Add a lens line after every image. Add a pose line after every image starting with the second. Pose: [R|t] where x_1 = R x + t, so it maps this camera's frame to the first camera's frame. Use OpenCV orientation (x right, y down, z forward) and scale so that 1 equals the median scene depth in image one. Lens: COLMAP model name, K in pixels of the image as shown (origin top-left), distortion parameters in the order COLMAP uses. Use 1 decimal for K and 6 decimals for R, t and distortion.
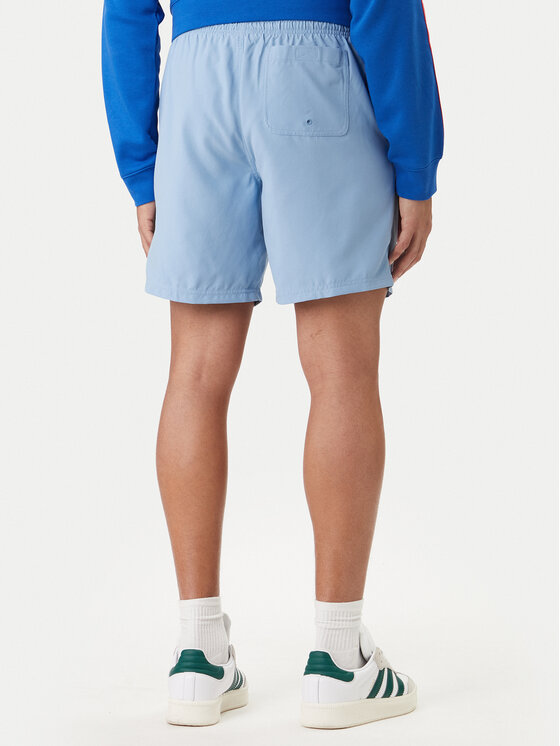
lens RADIAL K [[1359.4, 0, 280.0], [0, 1359.4, 373.0], [0, 0, 1]] dist [-0.010808, 0.009325]
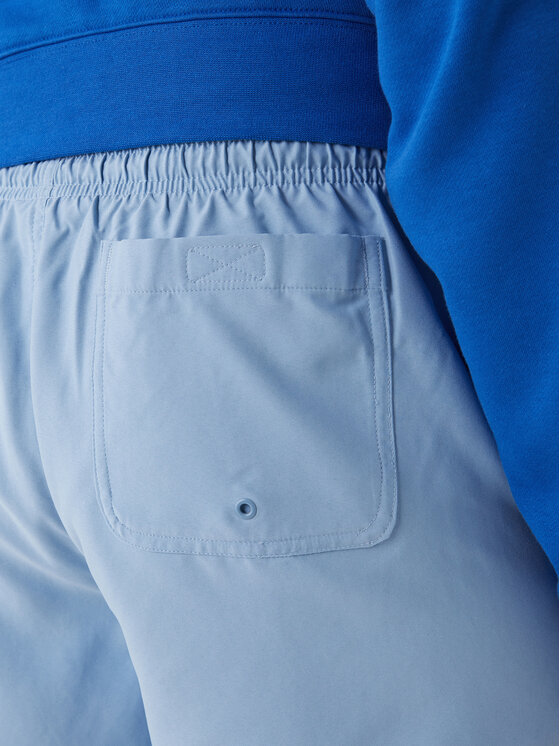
lens RADIAL K [[1250.9, 0, 280.0], [0, 1250.9, 373.0], [0, 0, 1]] dist [0.014313, 0.053488]
pose [[0.970648, -0.035960, -0.237801, 0.088920], [0.031063, 0.999222, -0.024311, -0.205345], [0.238491, 0.016211, 0.971009, 0.753039]]
